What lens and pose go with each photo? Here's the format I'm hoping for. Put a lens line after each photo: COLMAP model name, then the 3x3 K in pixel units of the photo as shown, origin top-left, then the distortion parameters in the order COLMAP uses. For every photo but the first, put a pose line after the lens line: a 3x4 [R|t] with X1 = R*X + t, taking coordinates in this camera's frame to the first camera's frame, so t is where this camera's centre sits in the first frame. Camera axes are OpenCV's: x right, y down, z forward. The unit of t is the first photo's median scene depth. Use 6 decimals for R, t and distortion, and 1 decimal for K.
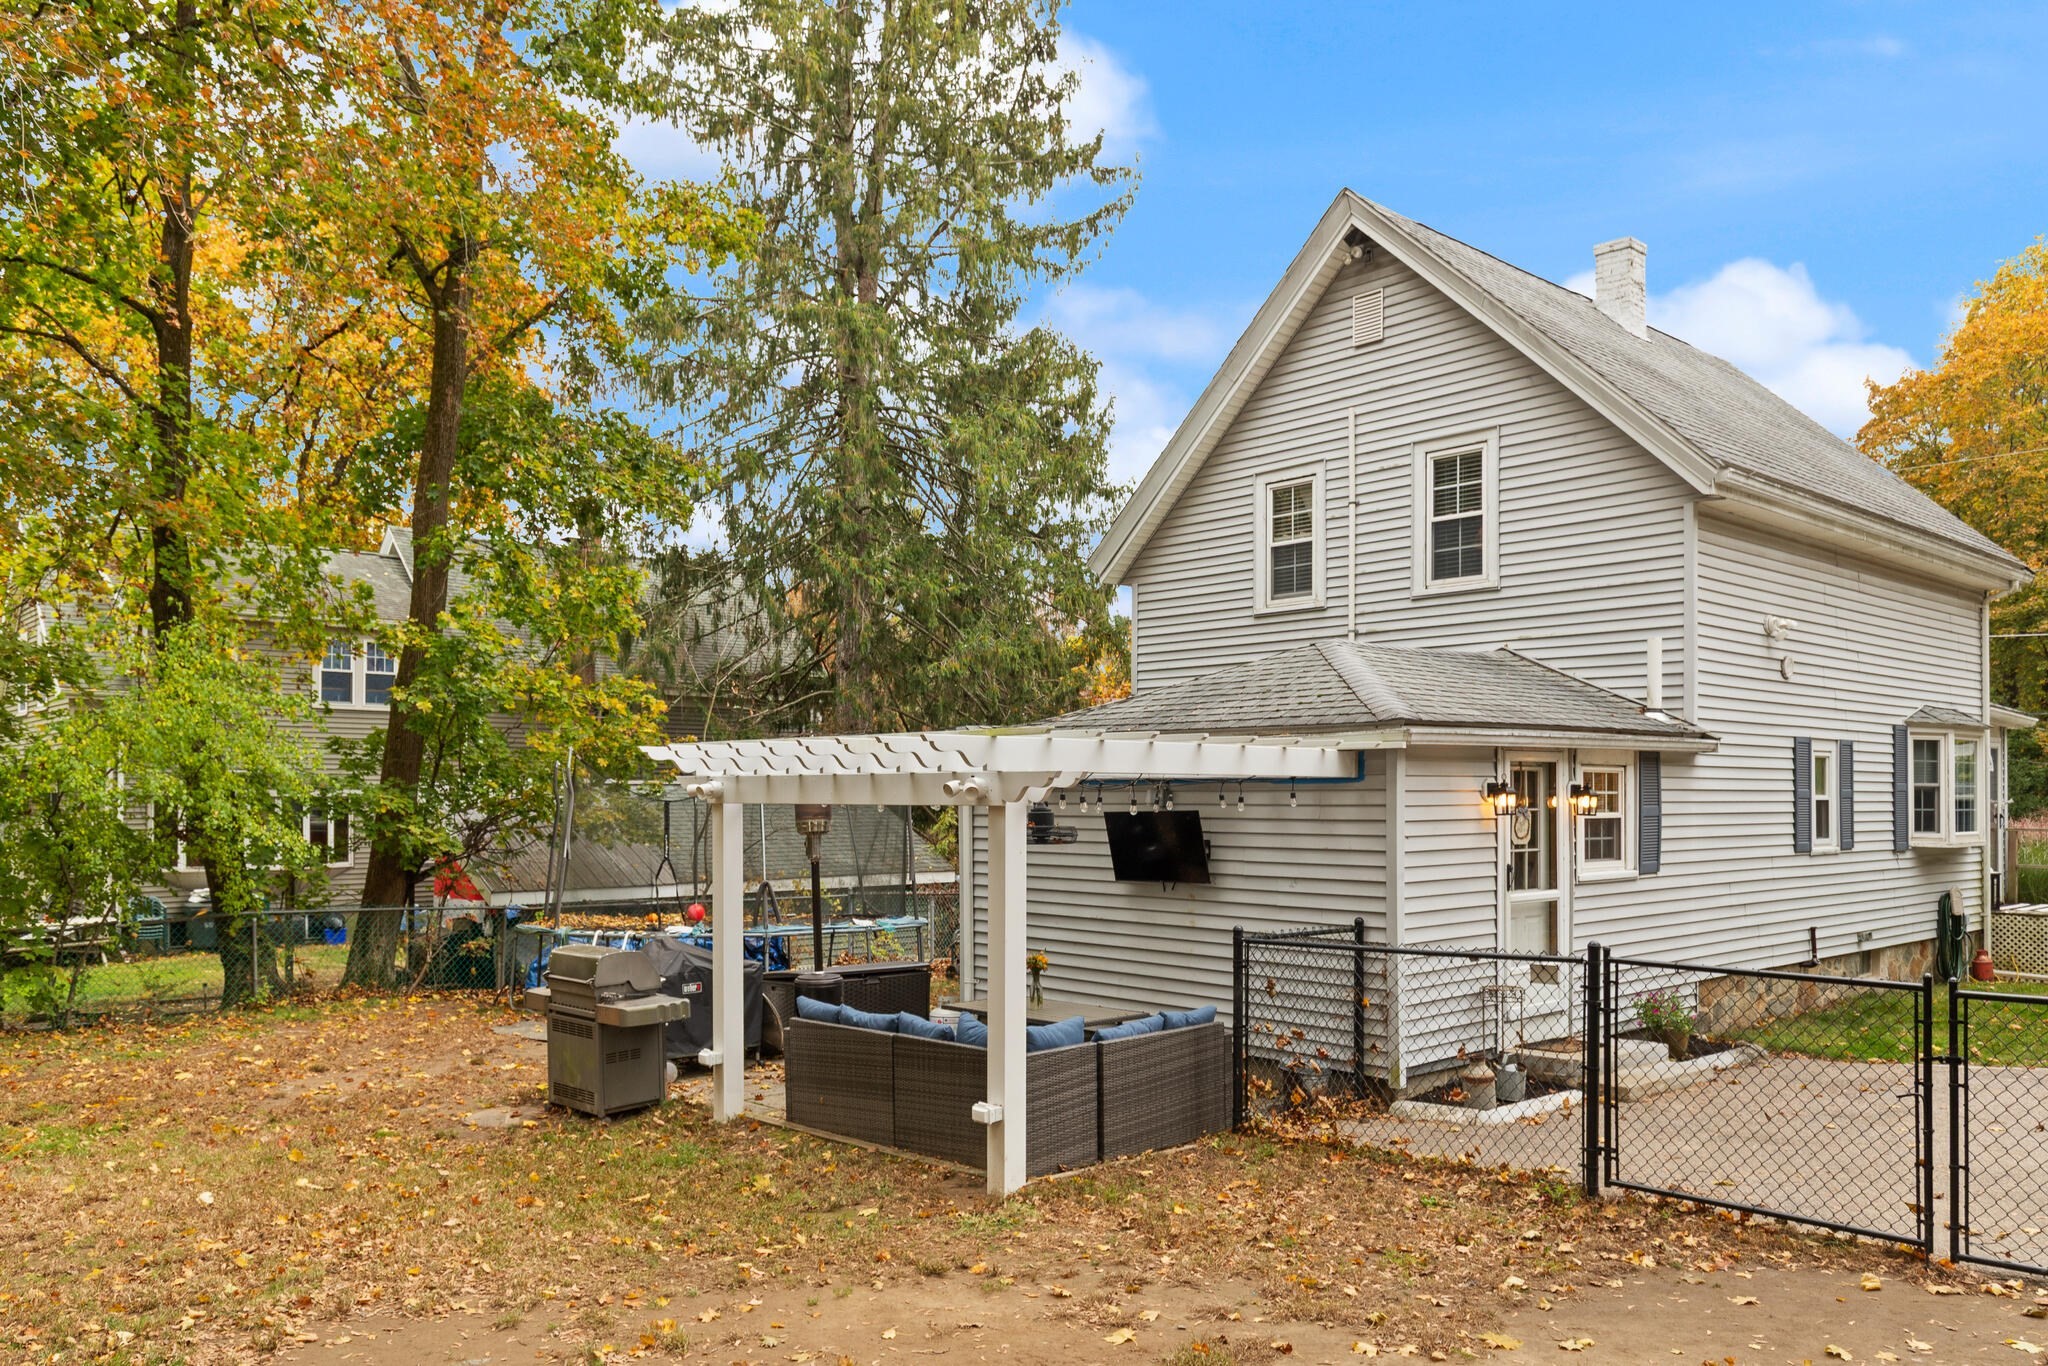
lens RADIAL K [[1500.0, 0, 1024.0], [0, 1500.0, 683.0], [0, 0, 1]] dist [-0.002615, -0.004232]
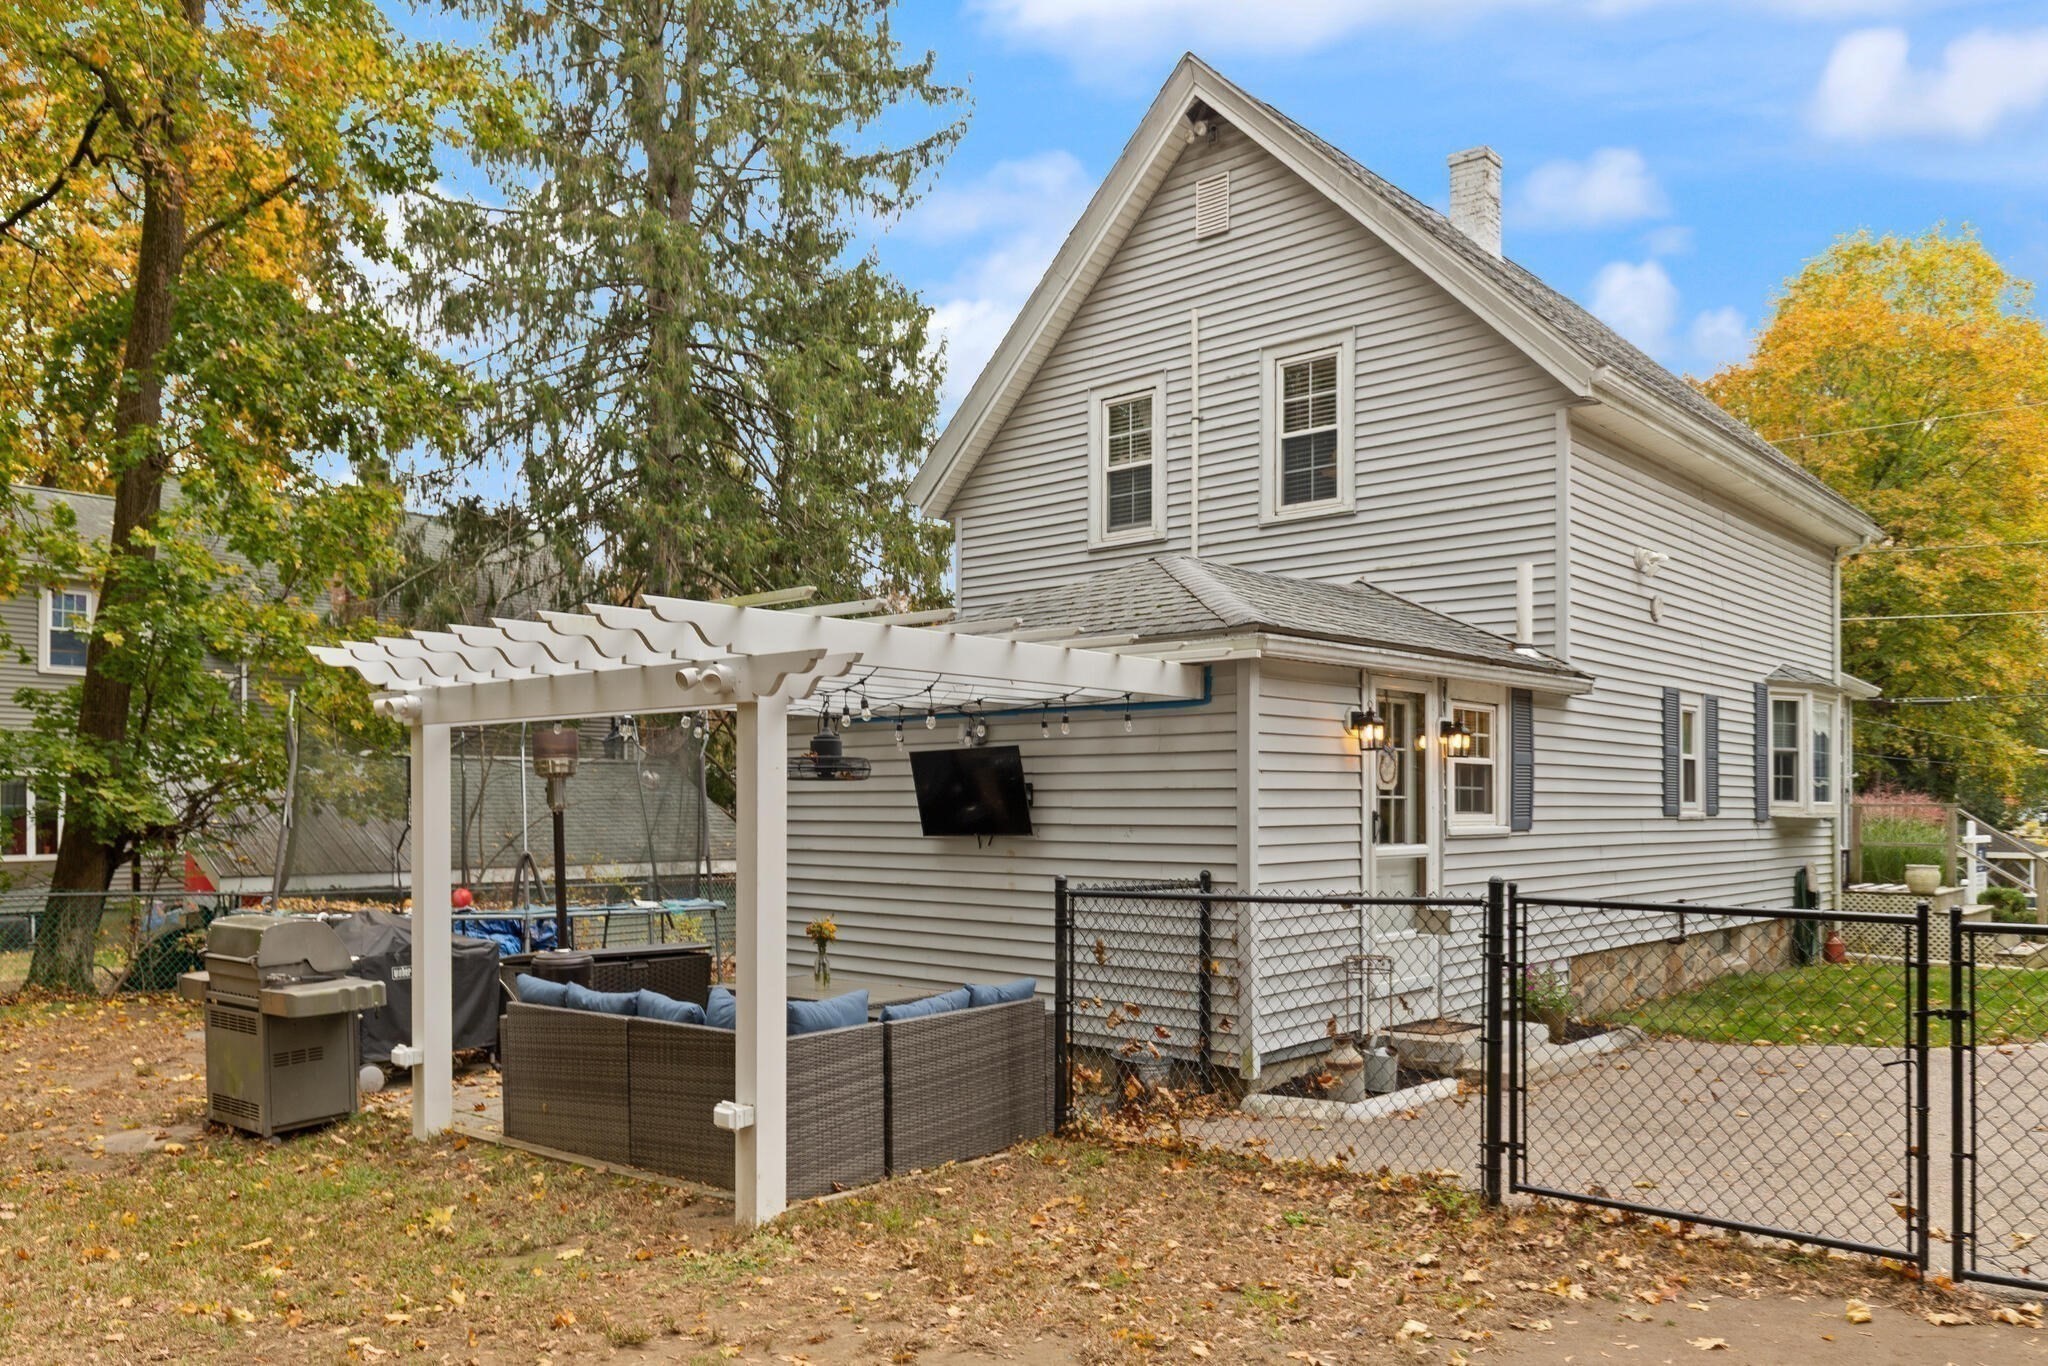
lens RADIAL K [[1471.3, 0, 1031.3], [0, 1471.3, 558.3], [0, 0, 1]] dist [-0.000485, -0.000869]
pose [[0.994206, 0.018462, 0.105898, 0.033636], [-0.008717, 0.995744, -0.091752, 0.055771], [-0.107141, 0.090297, 0.990135, 0.167859]]
